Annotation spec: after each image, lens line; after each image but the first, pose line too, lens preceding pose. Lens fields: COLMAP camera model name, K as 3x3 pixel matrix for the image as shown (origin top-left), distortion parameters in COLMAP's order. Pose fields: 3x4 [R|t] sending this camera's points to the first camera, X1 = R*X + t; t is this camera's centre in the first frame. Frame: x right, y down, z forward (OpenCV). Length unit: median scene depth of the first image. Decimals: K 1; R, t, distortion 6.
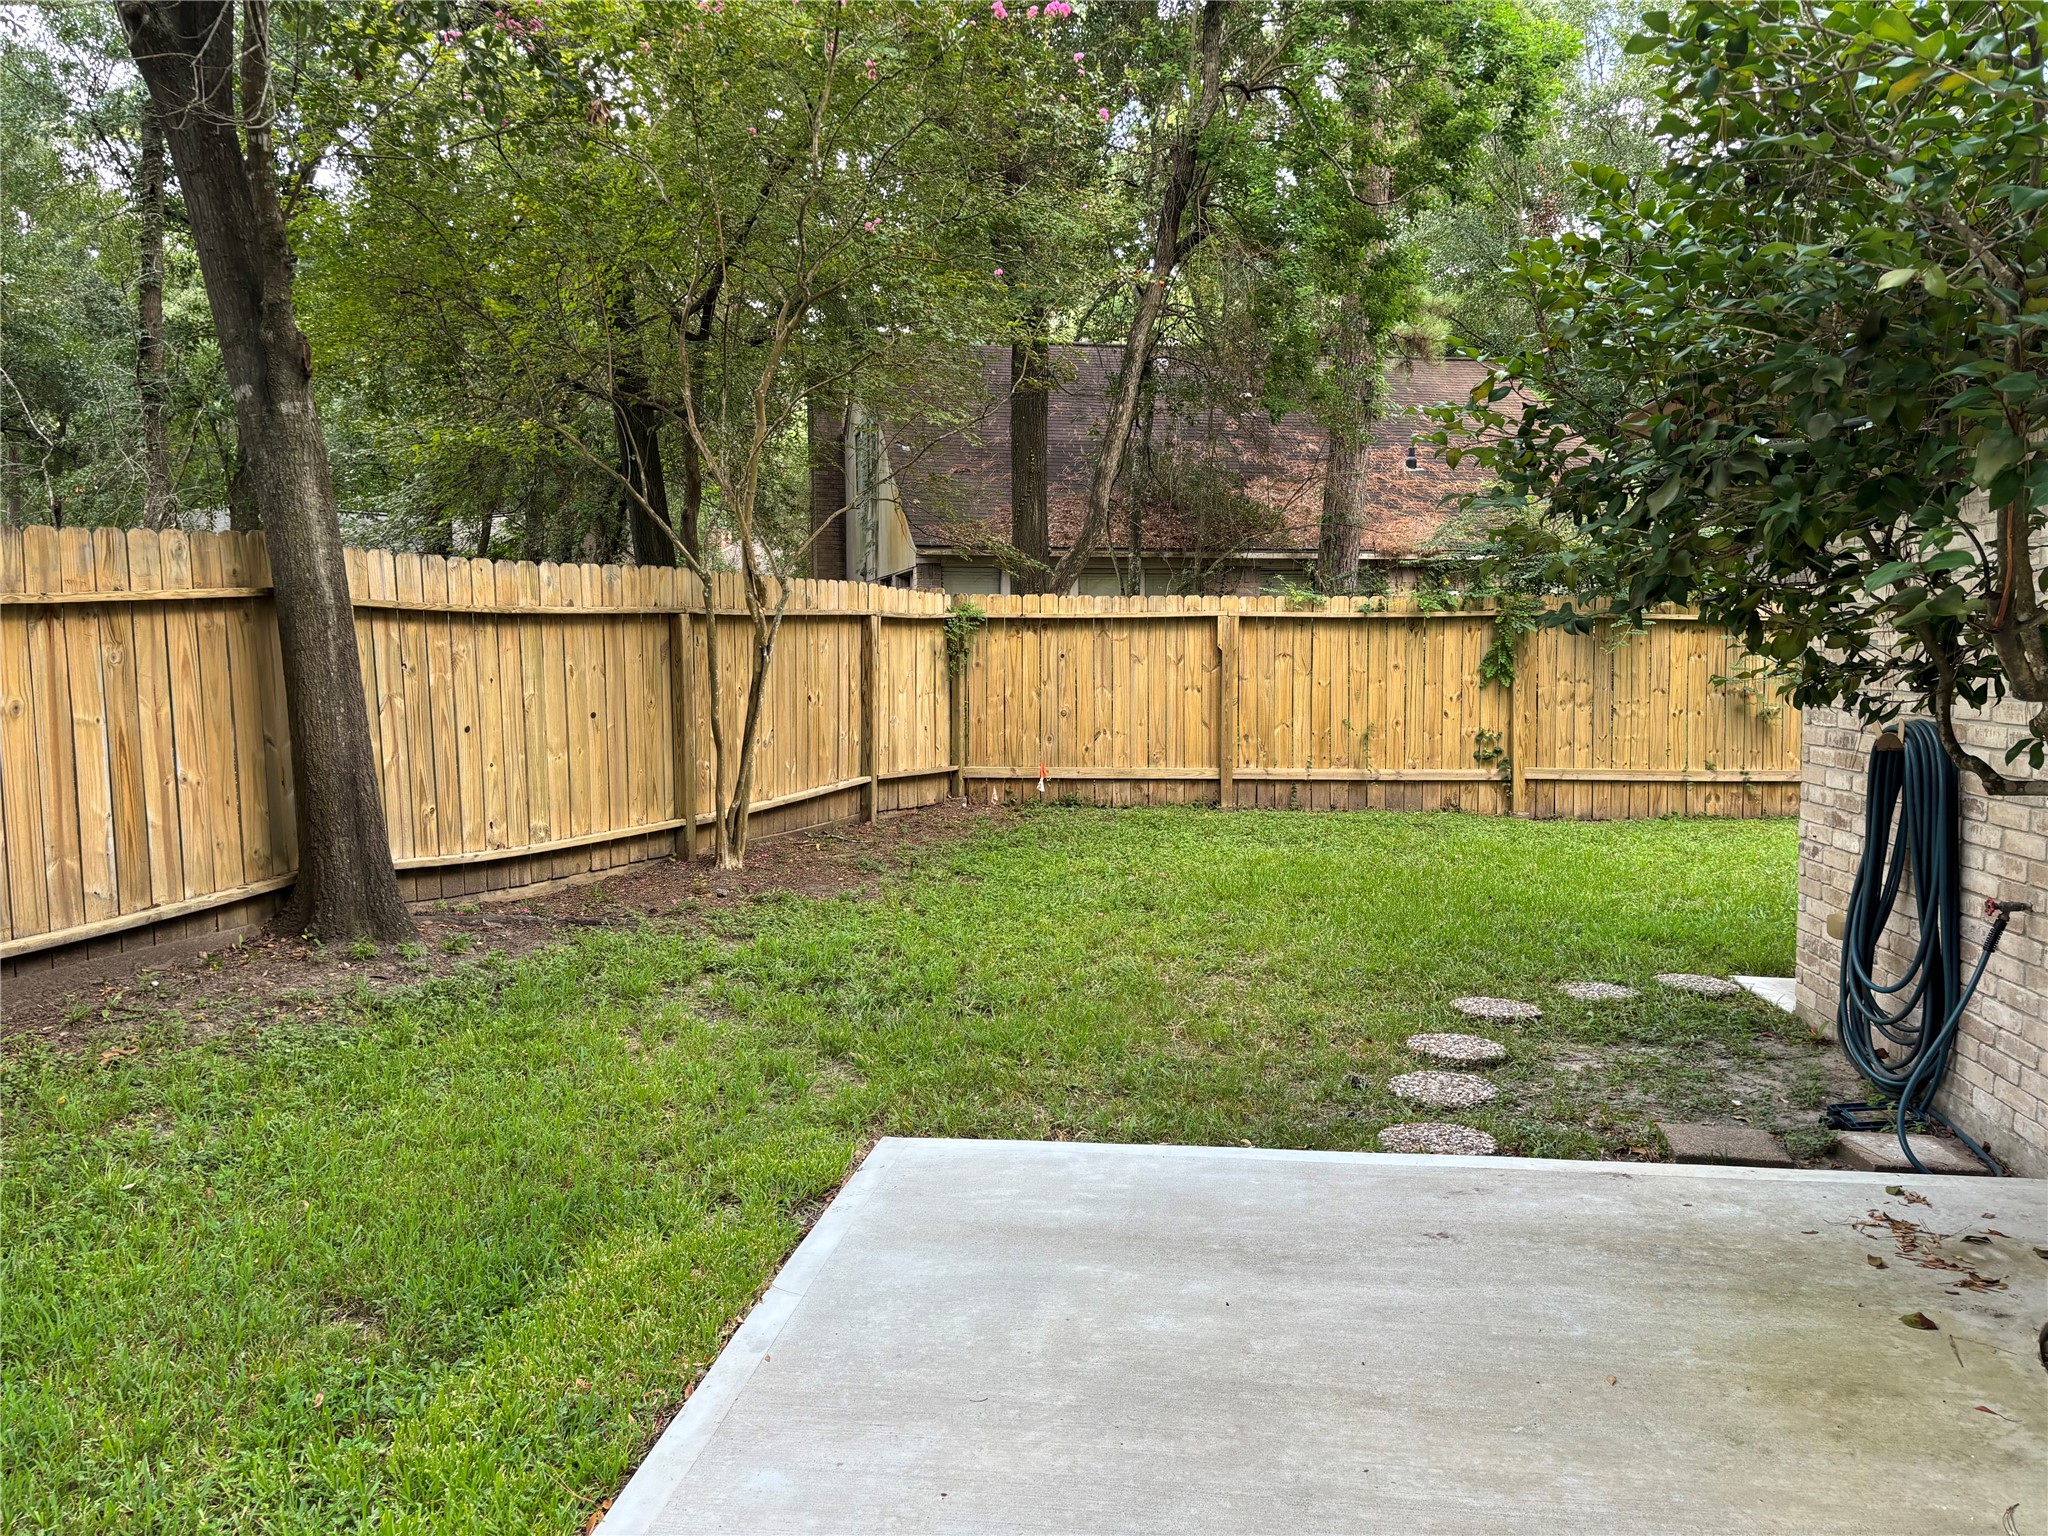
lens RADIAL K [[1541.7, 0, 1014.3], [0, 1541.7, 765.2], [0, 0, 1]] dist [0.064156, -0.003508]
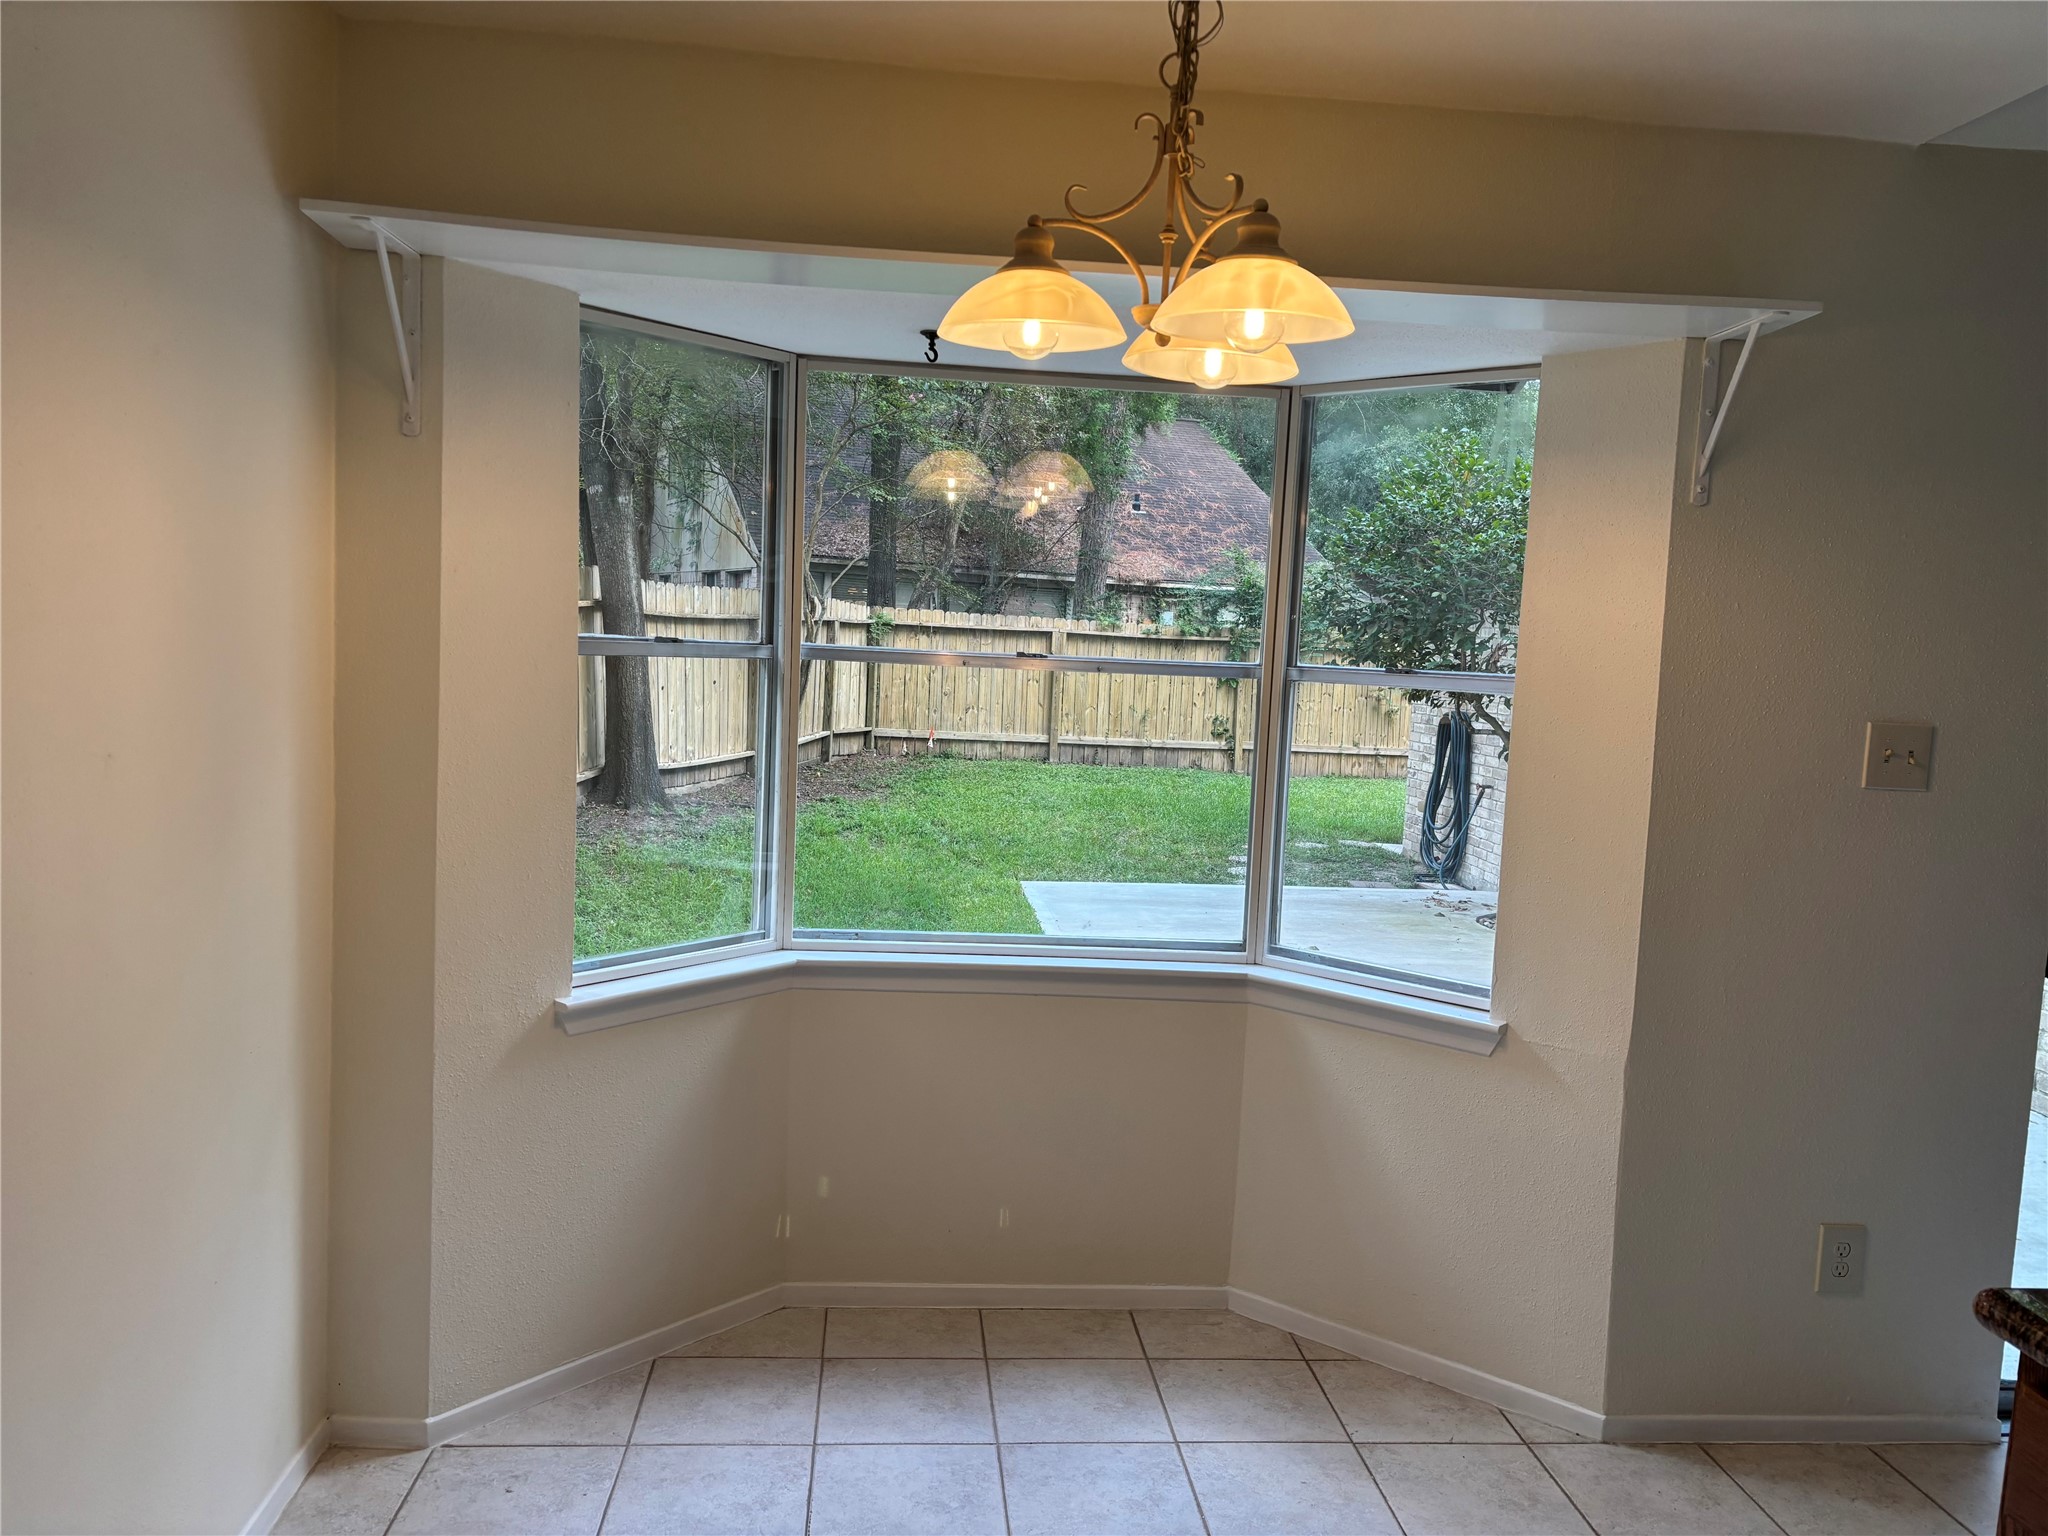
lens RADIAL K [[1556.6, 0, 1029.2], [0, 1556.6, 763.6], [0, 0, 1]] dist [0.265057, -0.000364]
pose [[0.973614, 0.029418, 0.226298, -0.222773], [-0.031051, 0.999511, 0.003659, 0.024347], [-0.226080, -0.010590, 0.974051, -0.448361]]
